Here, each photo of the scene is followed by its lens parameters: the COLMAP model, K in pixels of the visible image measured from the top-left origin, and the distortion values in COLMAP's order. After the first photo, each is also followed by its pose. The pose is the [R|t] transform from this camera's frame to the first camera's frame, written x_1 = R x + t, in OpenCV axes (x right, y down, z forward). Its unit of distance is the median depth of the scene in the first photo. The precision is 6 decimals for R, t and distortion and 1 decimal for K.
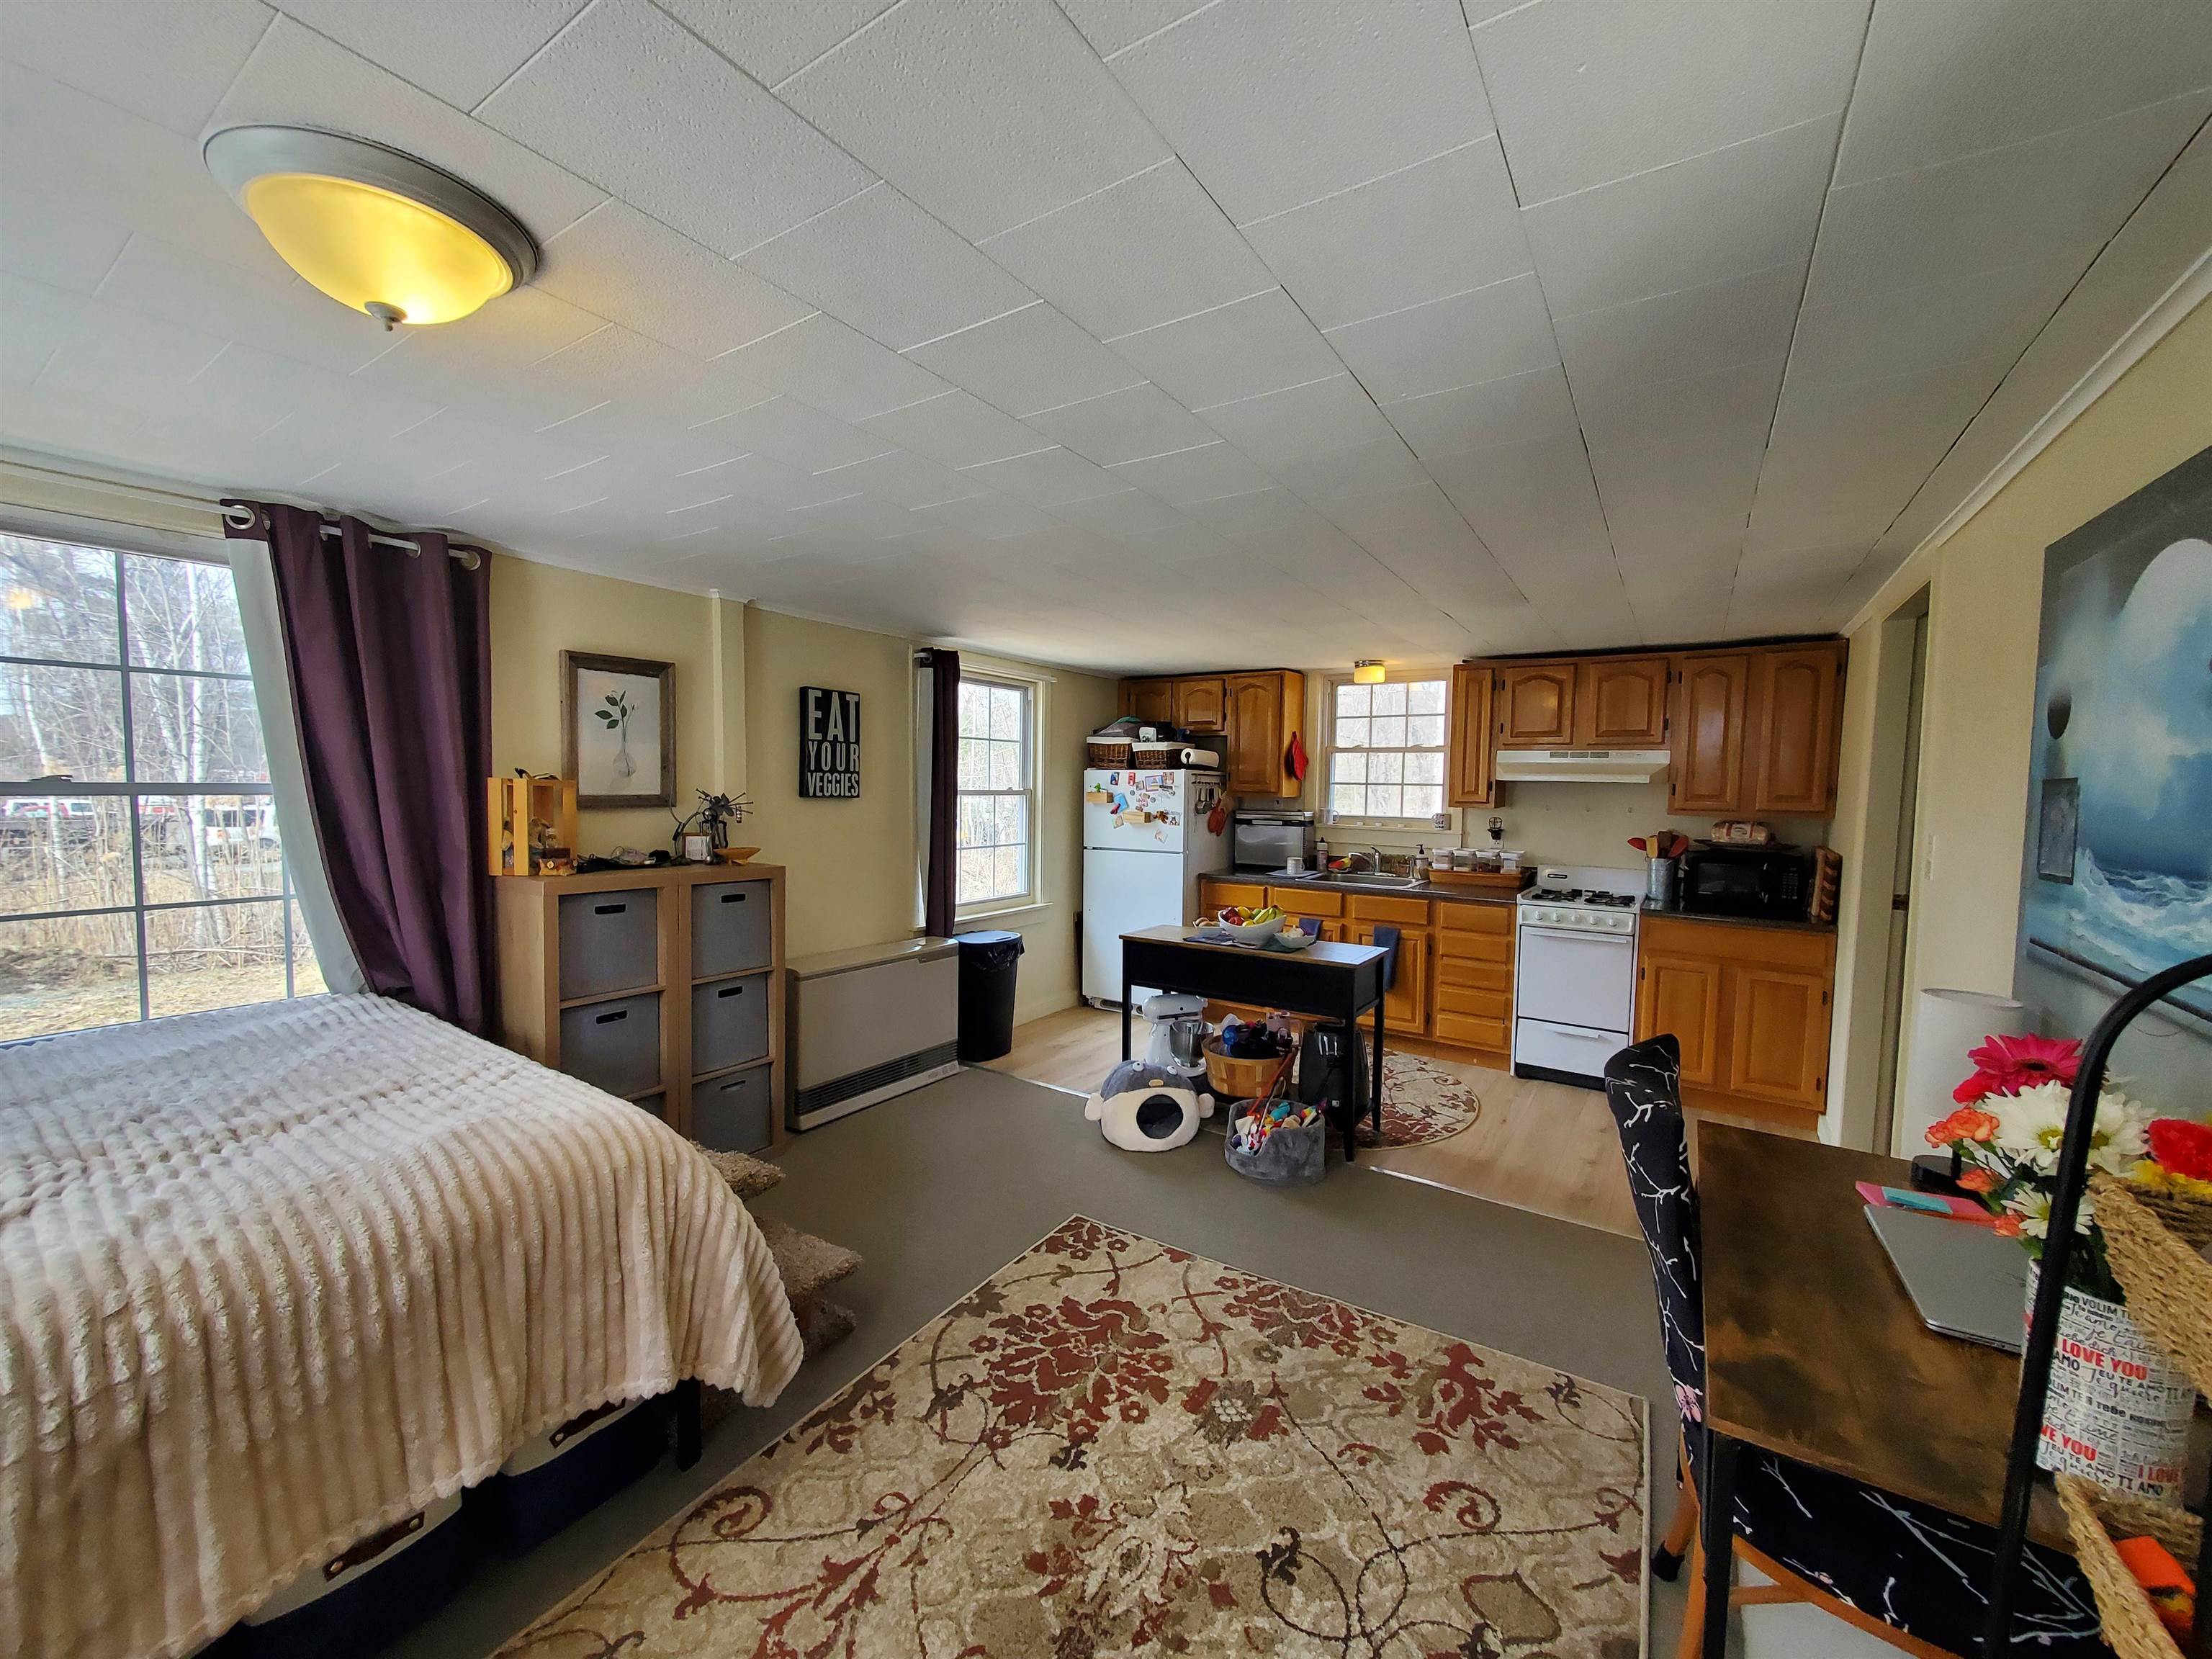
lens RADIAL K [[876.3, 0, 1103.7], [0, 876.3, 839.3], [0, 0, 1]] dist [0.006402, -0.000273]
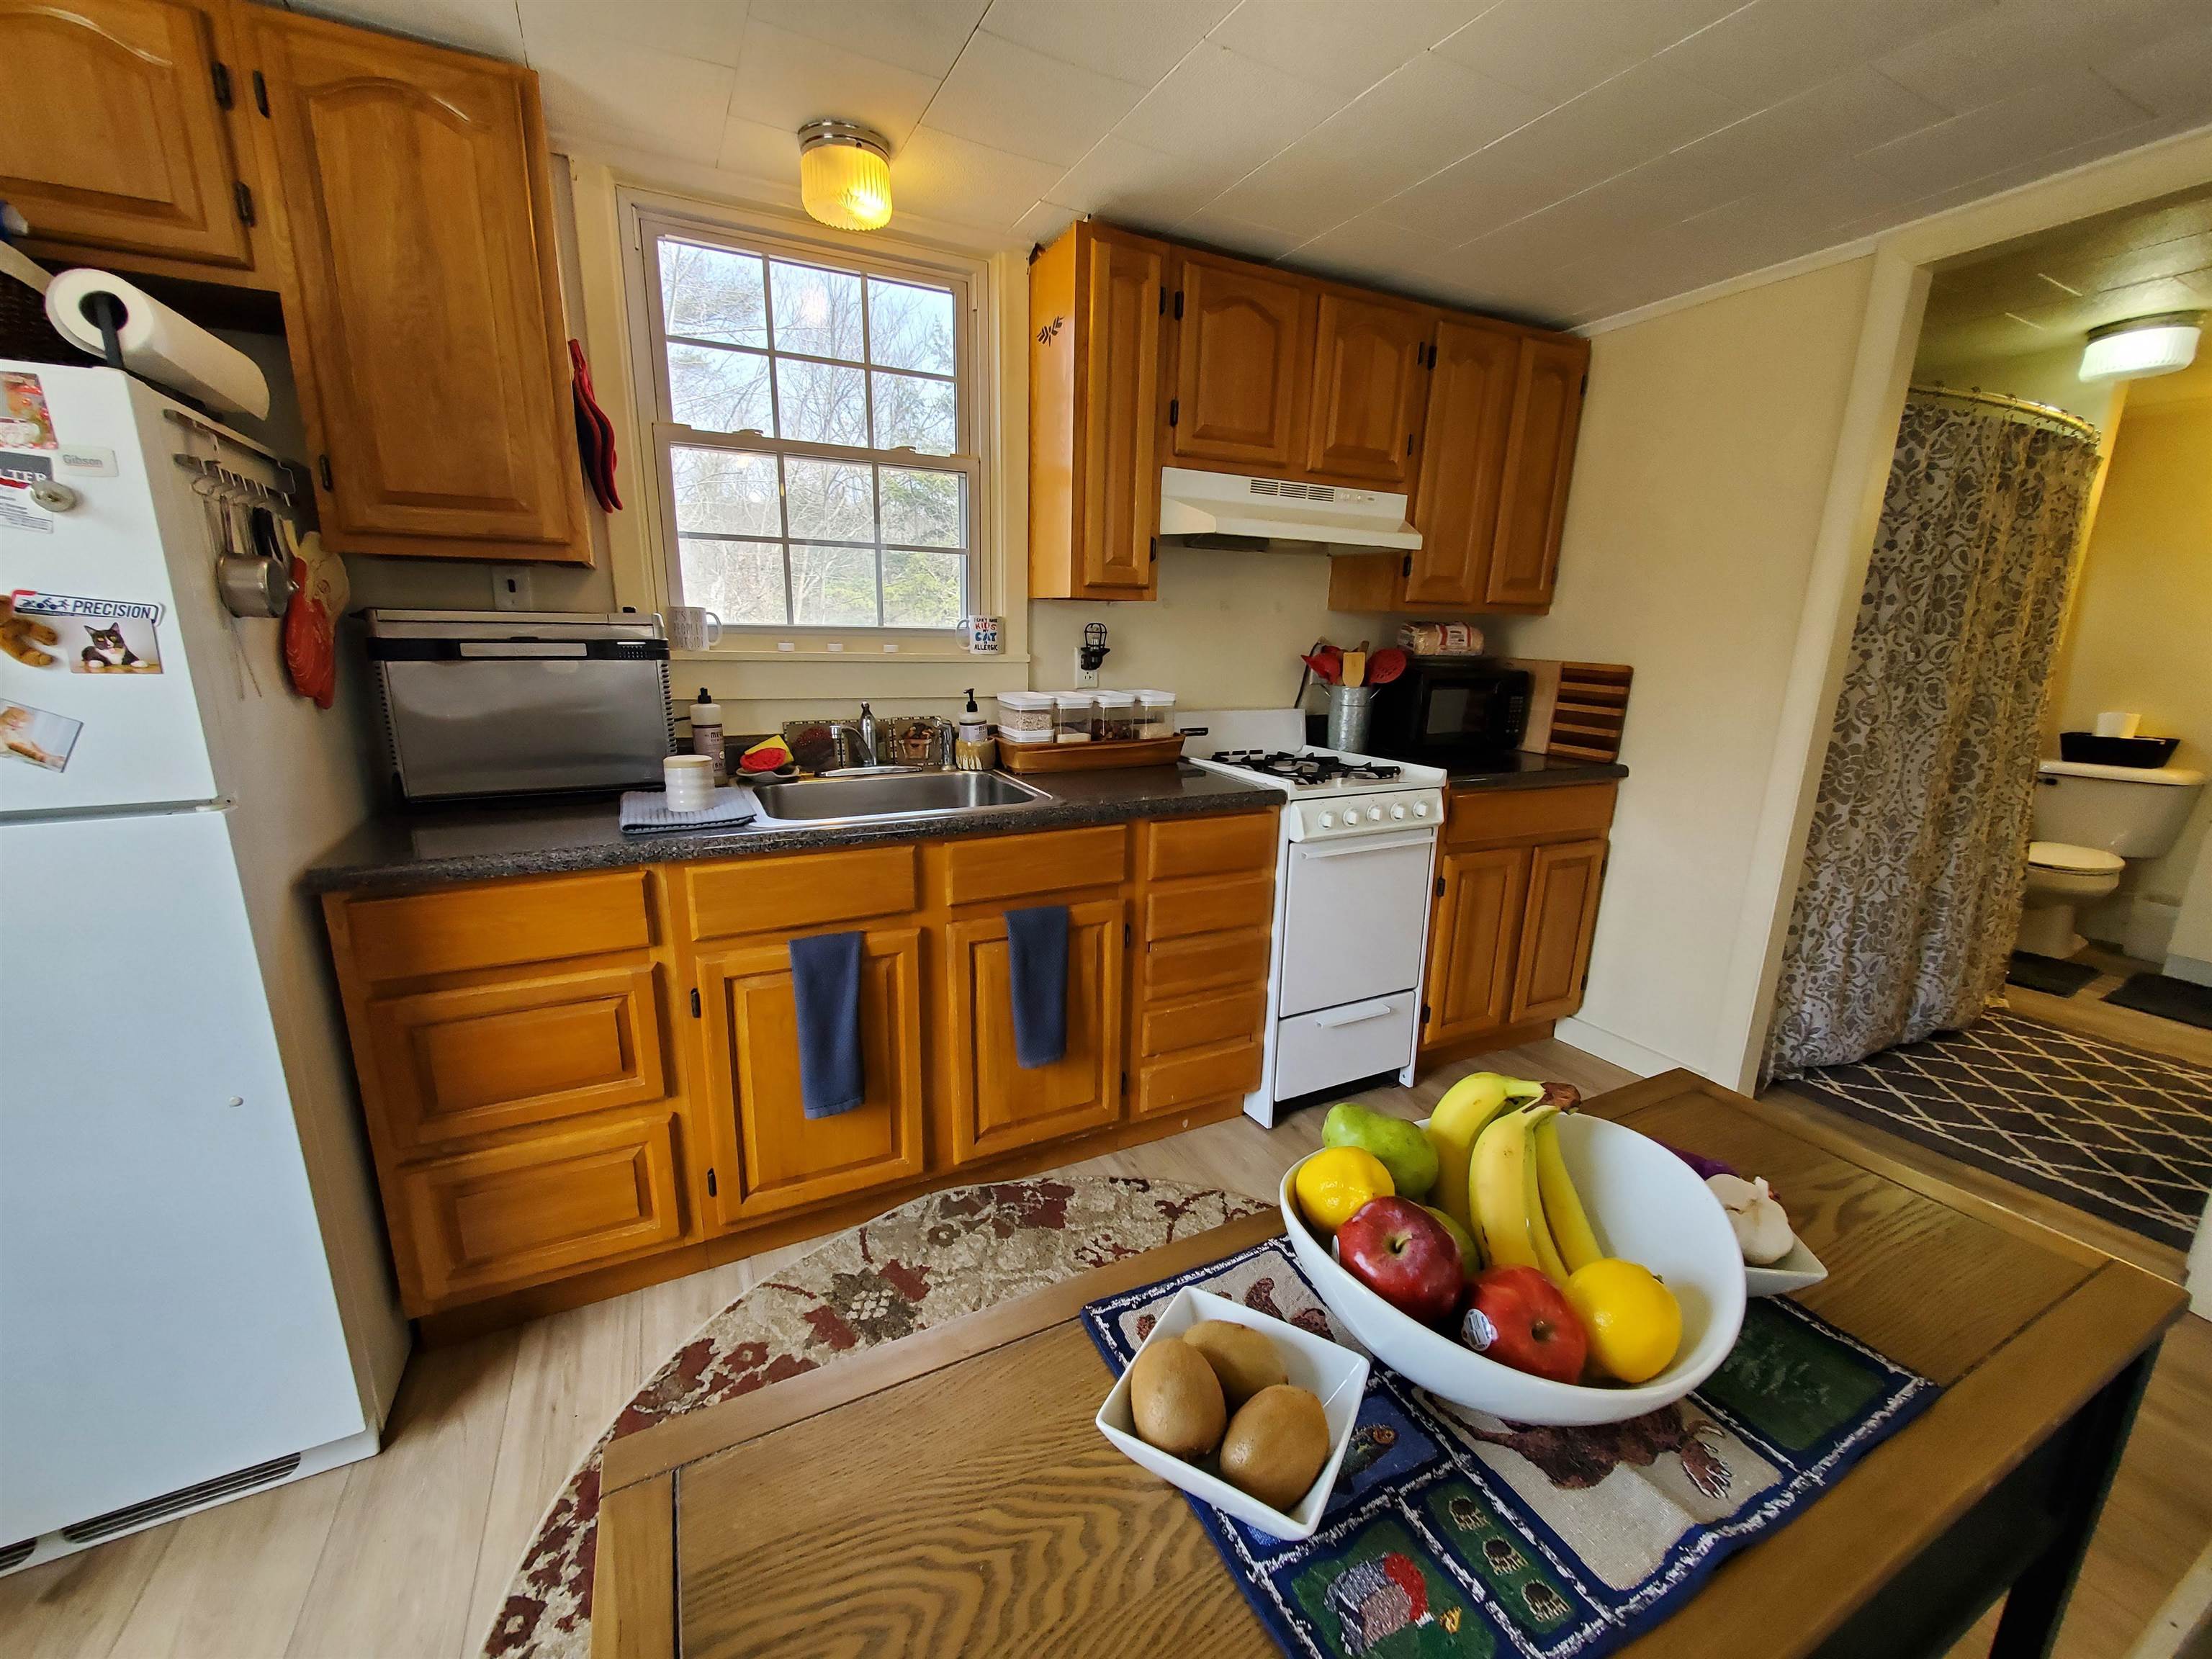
lens RADIAL K [[876.3, 0, 1106.7], [0, 876.3, 836.3], [0, 0, 1]] dist [0.006402, -0.000273]
pose [[0.489874, -0.207600, 0.846715, 0.011522], [0.045939, 0.976031, 0.212728, -0.010459], [-0.870582, -0.065313, 0.487669, 0.632677]]
